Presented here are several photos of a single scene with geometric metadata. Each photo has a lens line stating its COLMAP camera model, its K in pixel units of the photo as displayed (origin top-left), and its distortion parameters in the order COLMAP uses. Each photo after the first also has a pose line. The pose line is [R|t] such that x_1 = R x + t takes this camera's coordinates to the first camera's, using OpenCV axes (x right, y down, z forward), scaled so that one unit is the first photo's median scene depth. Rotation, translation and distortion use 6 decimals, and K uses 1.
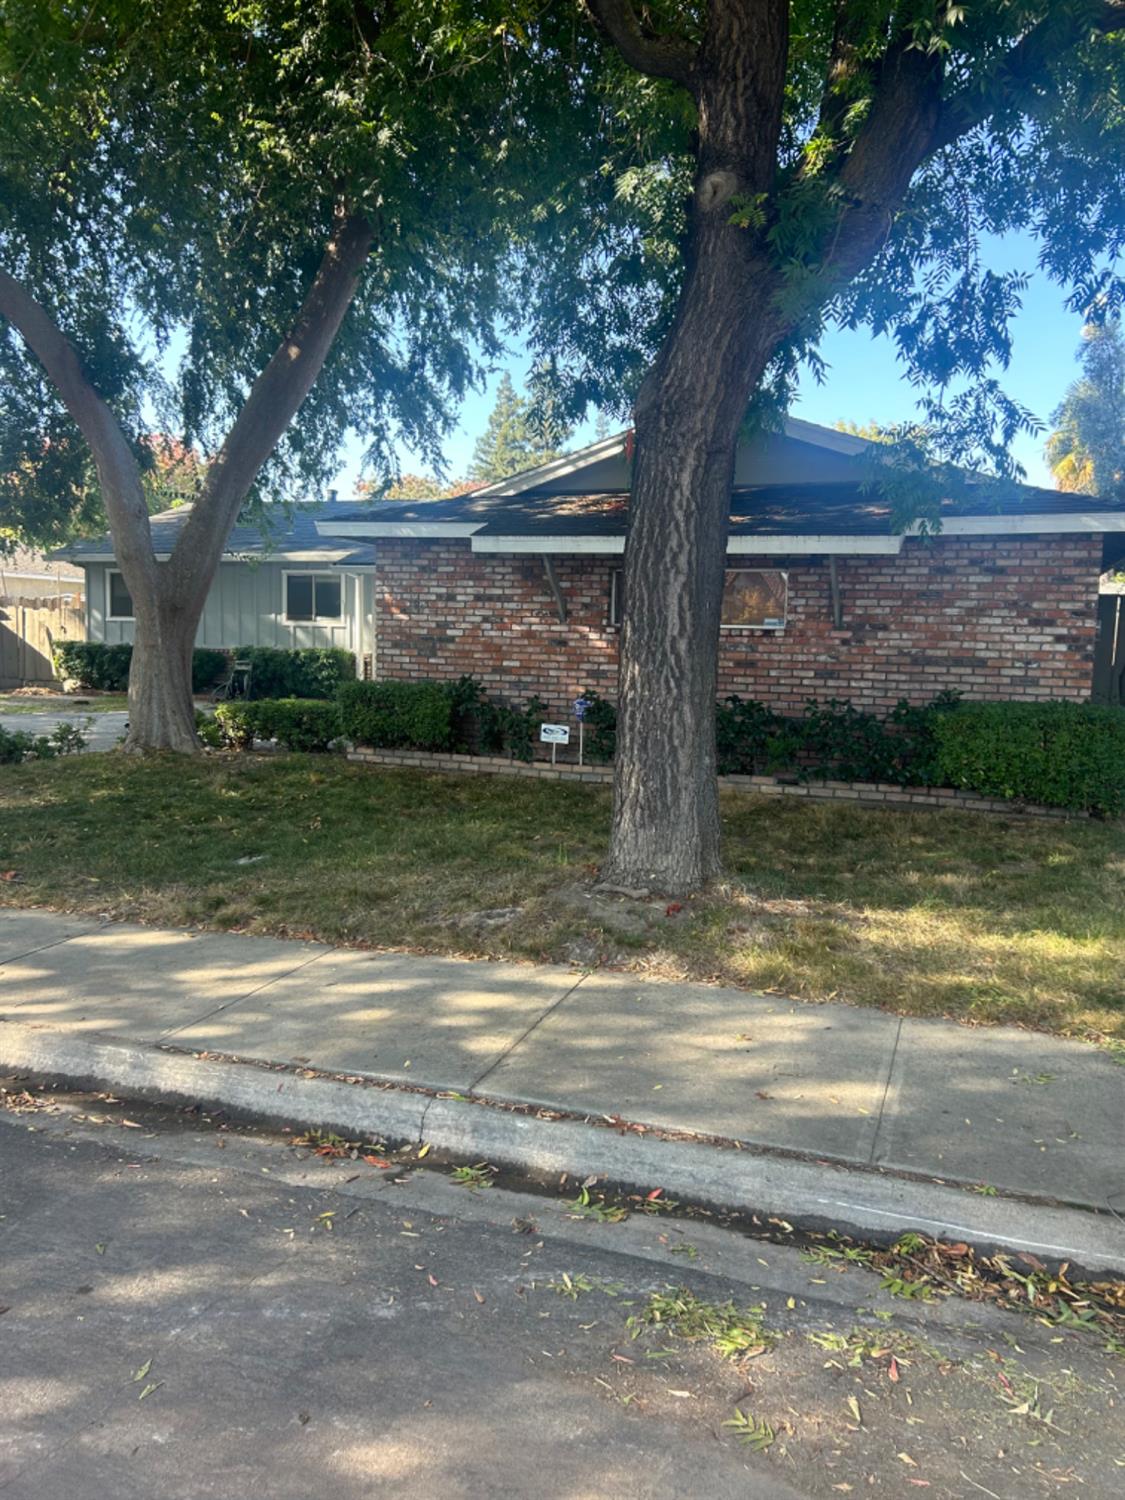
lens RADIAL K [[1132.8, 0, 572.1], [0, 1132.8, 756.4], [0, 0, 1]] dist [0.126482, -0.189989]
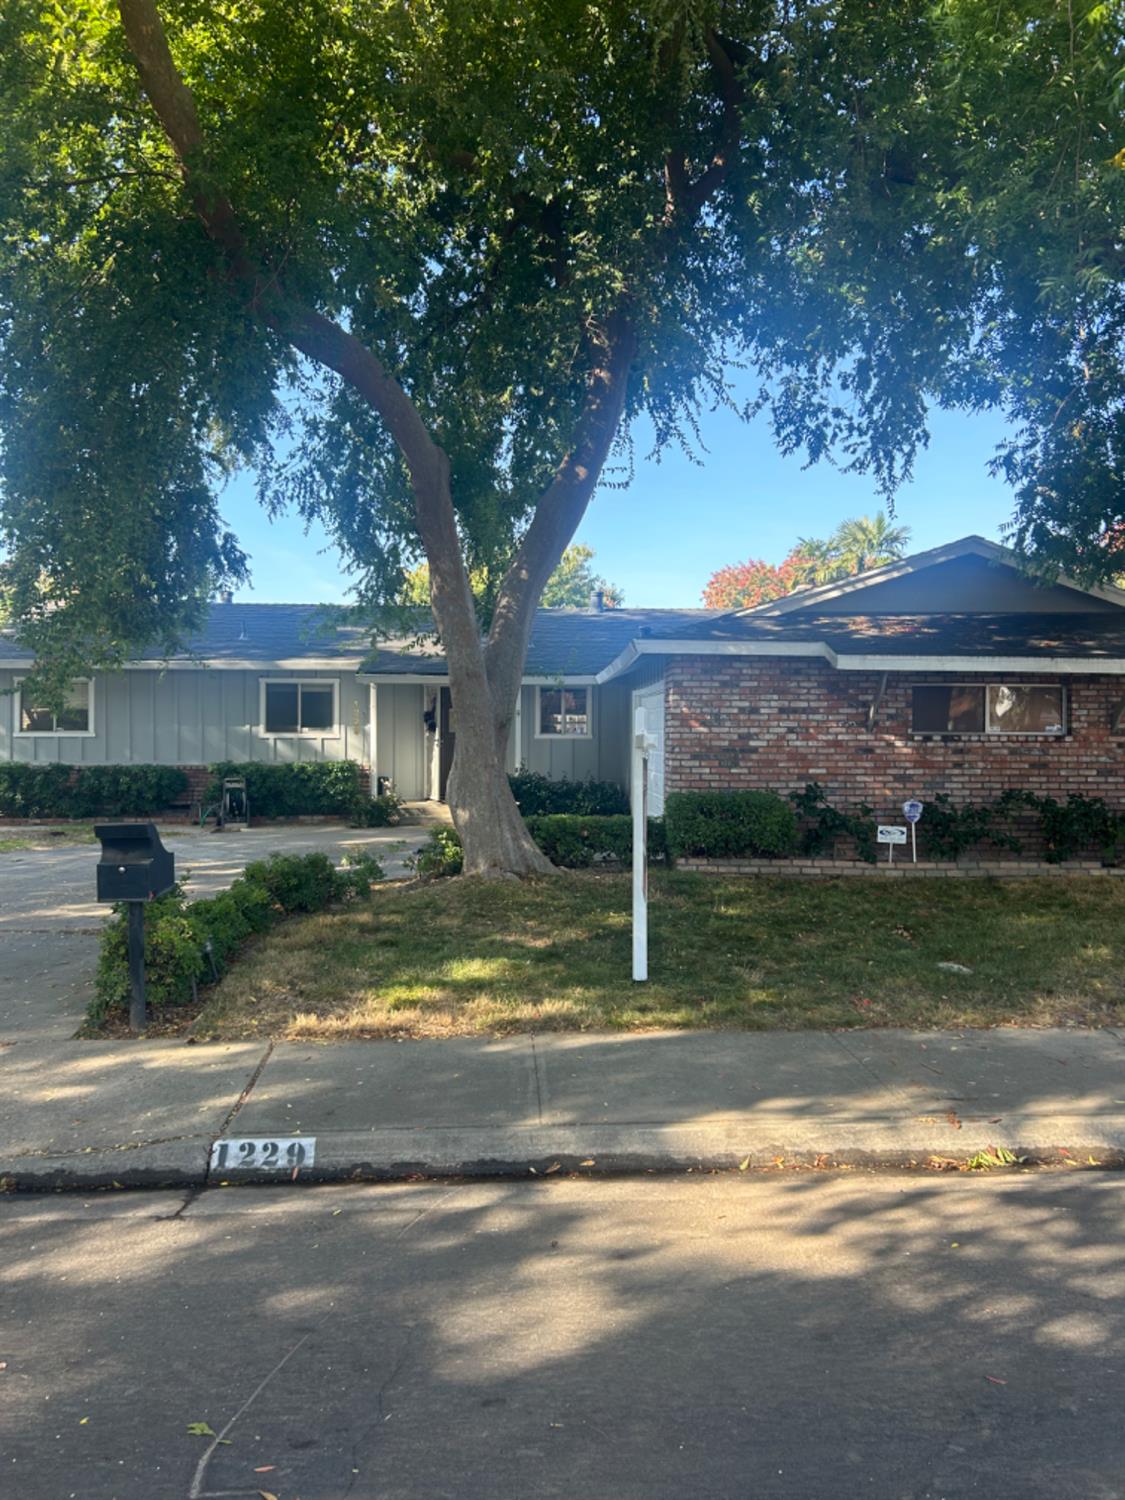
lens RADIAL K [[1132.8, 0, 572.1], [0, 1132.8, 756.4], [0, 0, 1]] dist [0.126482, -0.189989]
pose [[0.916153, -0.026215, 0.399970, -0.695097], [0.060269, 0.995524, -0.072801, -0.031601], [-0.396271, 0.090803, 0.913632, 0.111705]]
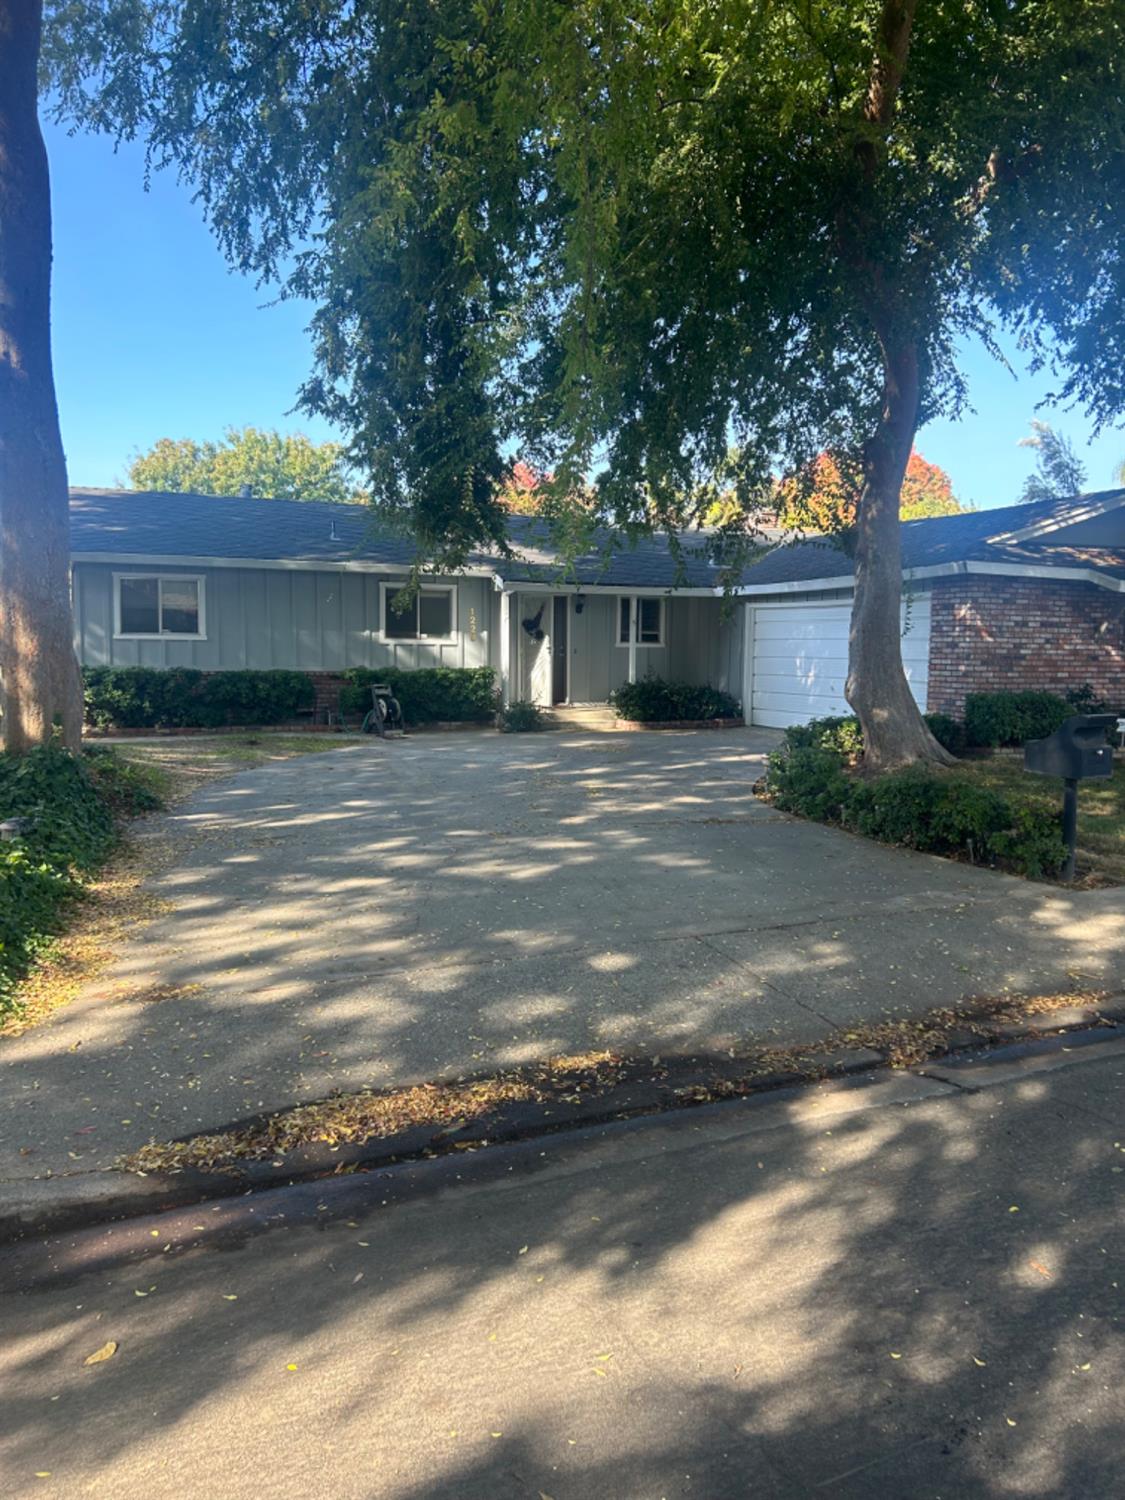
lens RADIAL K [[1132.8, 0, 572.1], [0, 1132.8, 756.4], [0, 0, 1]] dist [0.126482, -0.189989]
pose [[0.709281, -0.077710, 0.700630, -1.390839], [0.079027, 0.996405, 0.030513, -0.073559], [-0.700482, 0.033727, 0.712872, 0.455957]]
